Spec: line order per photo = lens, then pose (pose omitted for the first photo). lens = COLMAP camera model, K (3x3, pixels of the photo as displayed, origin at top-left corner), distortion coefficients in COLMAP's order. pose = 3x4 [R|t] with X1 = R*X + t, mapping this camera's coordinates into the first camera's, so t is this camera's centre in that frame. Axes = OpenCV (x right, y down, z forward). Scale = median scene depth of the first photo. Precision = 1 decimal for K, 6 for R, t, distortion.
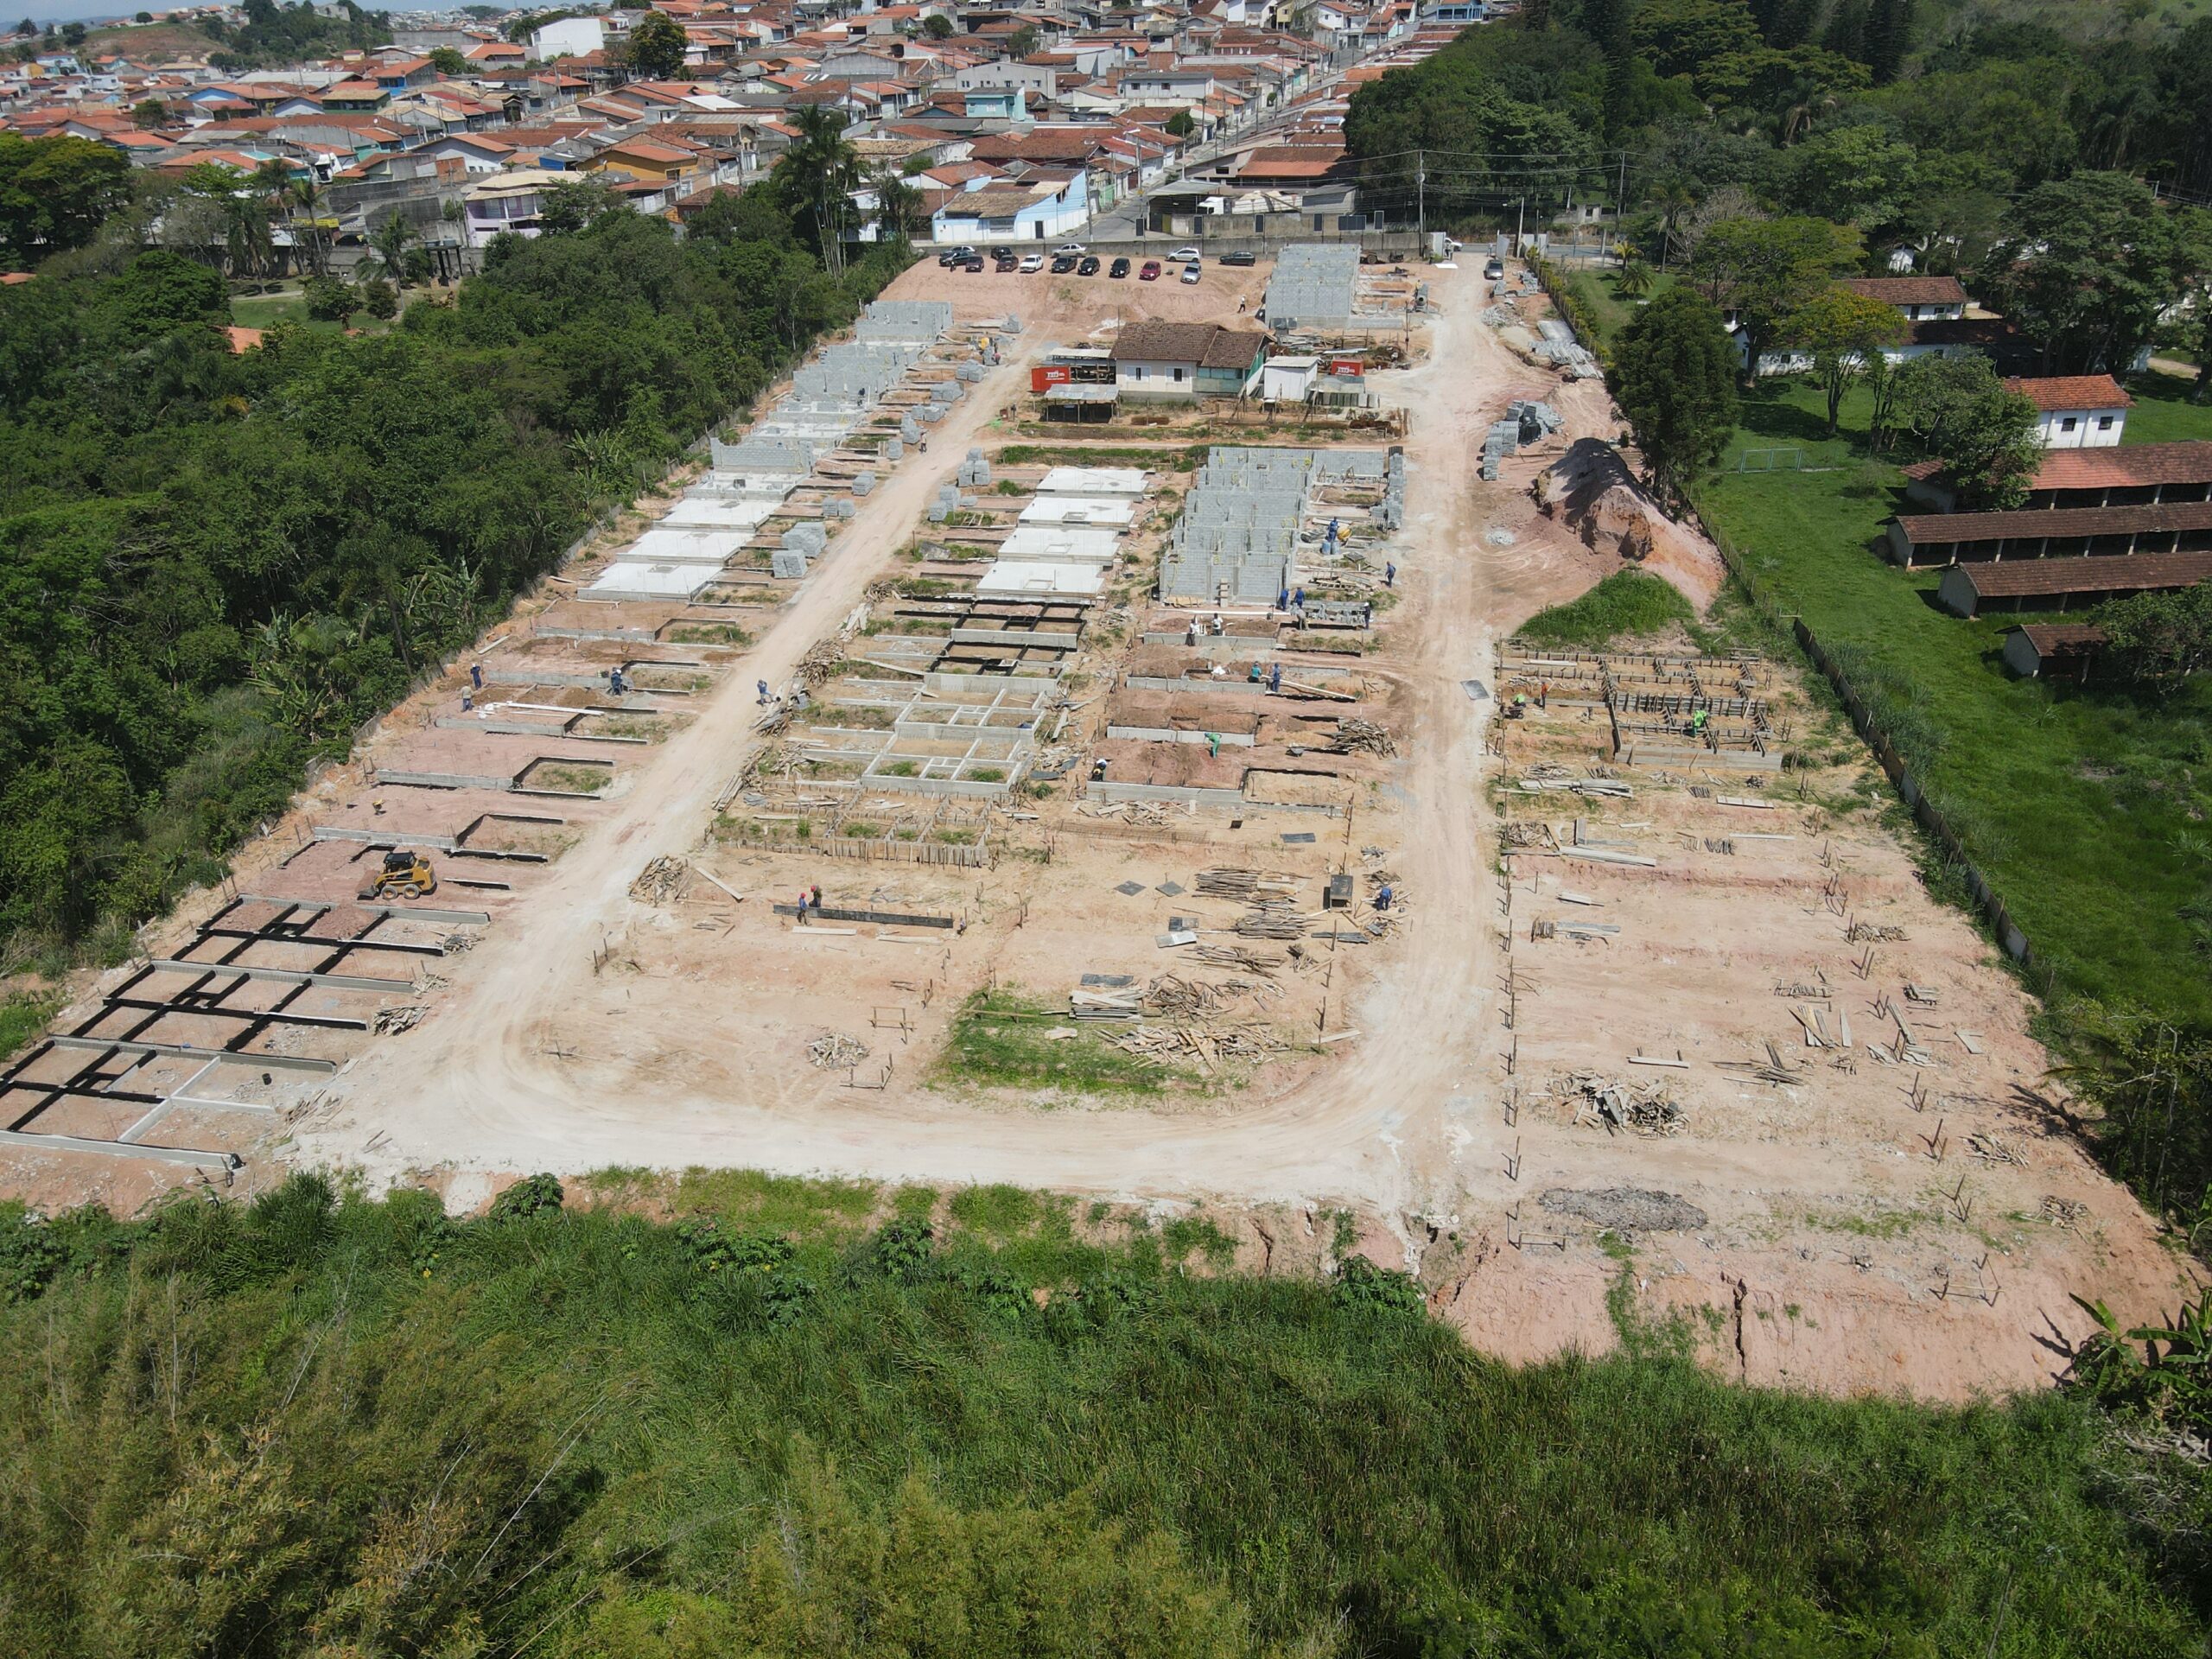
lens RADIAL K [[1614.3, 0, 1104.4], [0, 1614.3, 829.8], [0, 0, 1]] dist [0.011163, 0.005875]
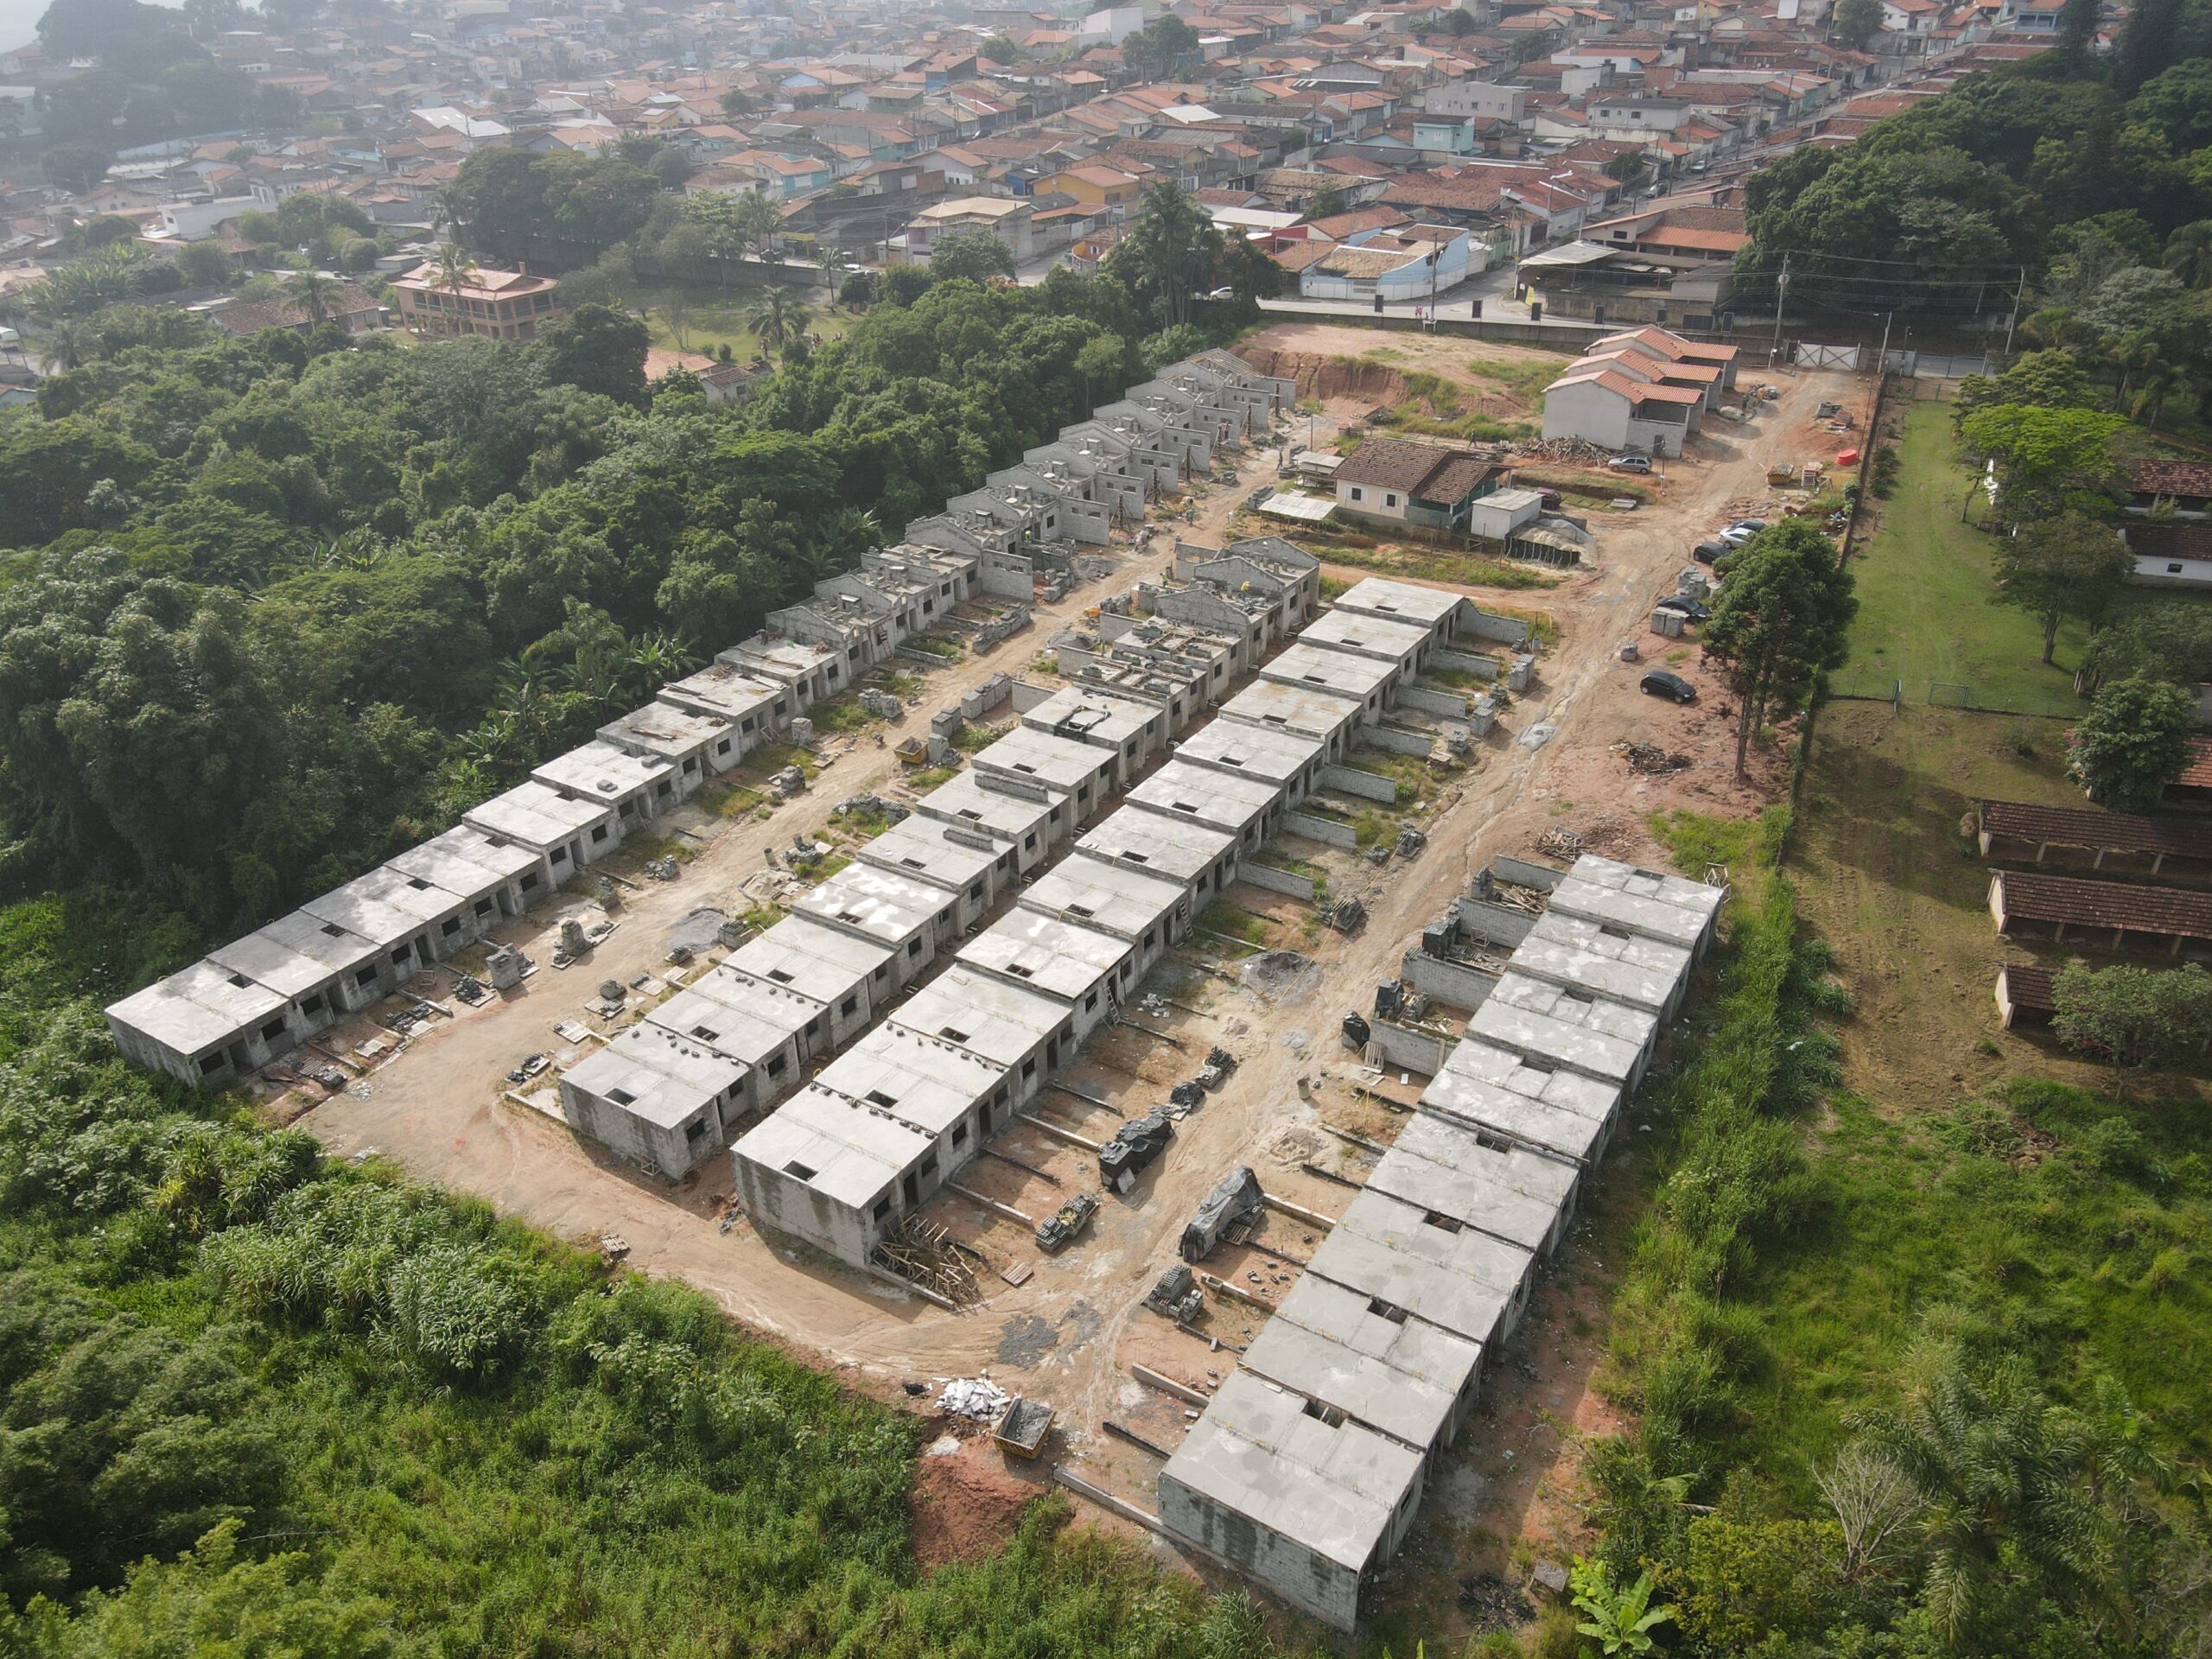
lens RADIAL K [[1614.3, 0, 1106.9], [0, 1614.3, 825.1], [0, 0, 1]] dist [0.011163, 0.005875]
pose [[0.930865, 0.179861, -0.318026, 0.325303], [-0.163914, 0.983508, 0.076447, -0.172425], [0.326531, -0.019033, 0.944995, -0.045573]]
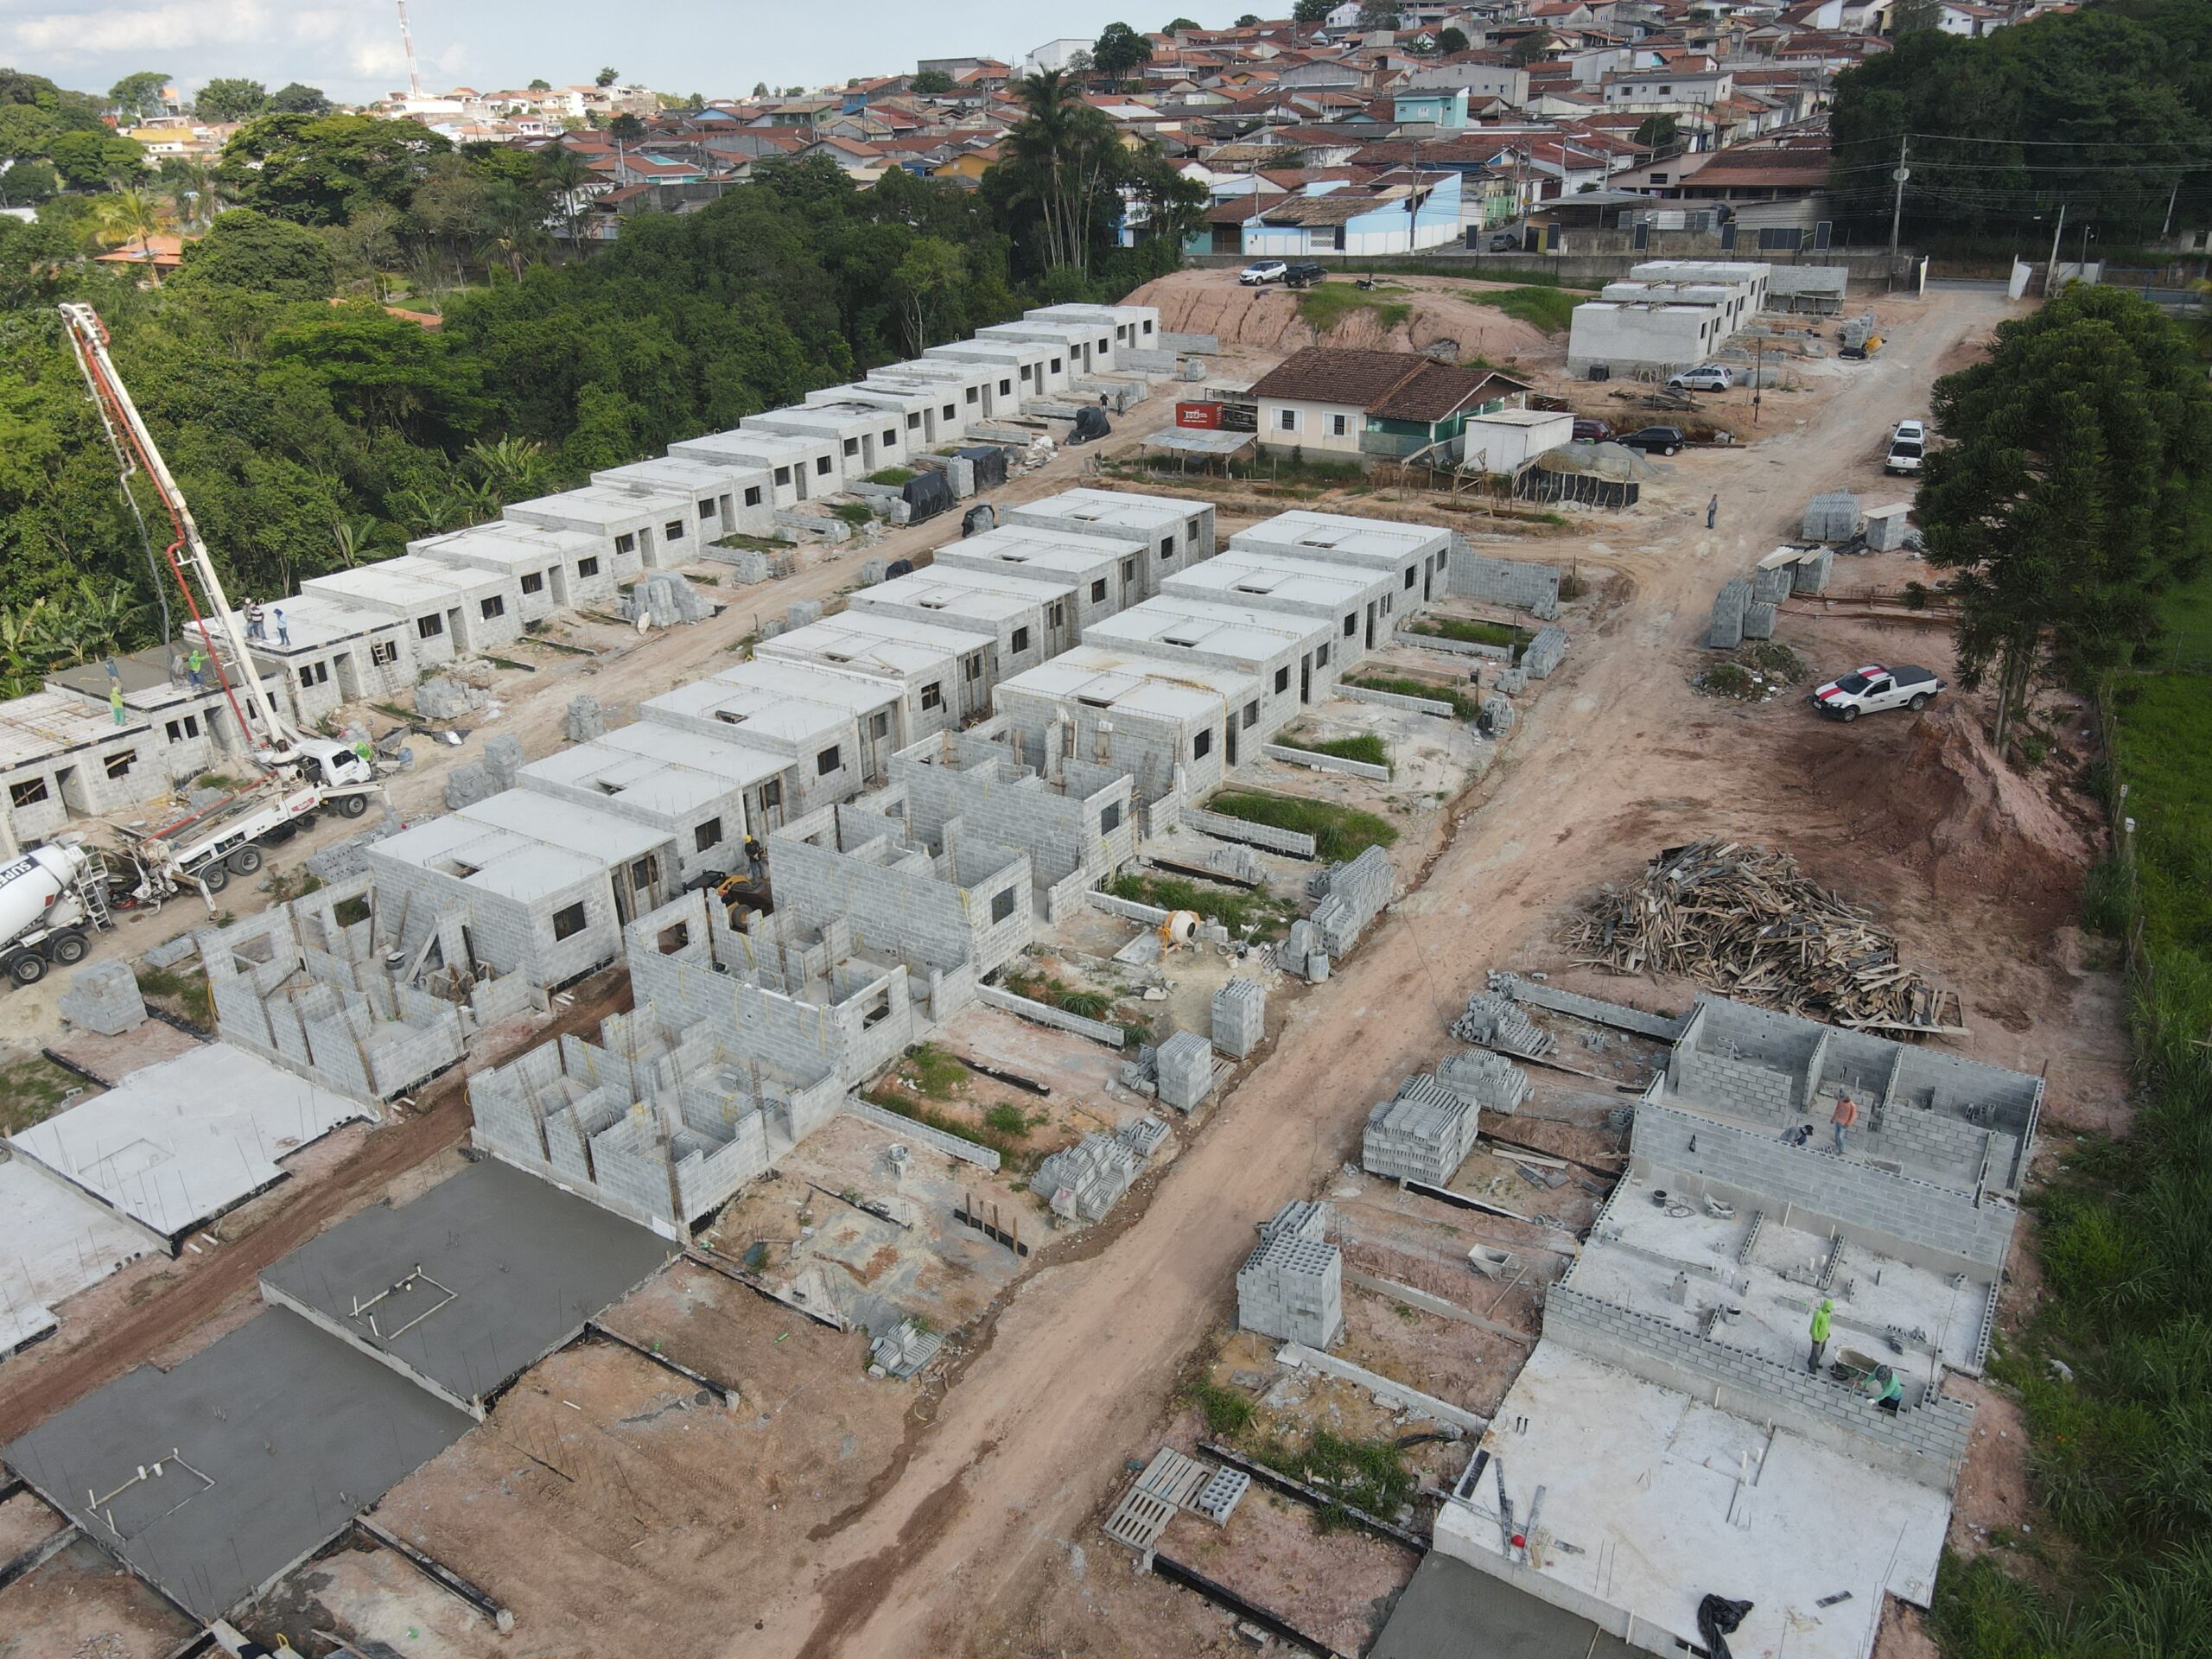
lens RADIAL K [[1614.3, 0, 1095.7], [0, 1614.3, 829.8], [0, 0, 1]] dist [0.011163, 0.005875]
pose [[0.925908, 0.154379, -0.344762, 0.279973], [-0.167098, 0.985913, -0.007288, -0.129612], [0.338780, 0.064357, 0.938662, 0.475390]]
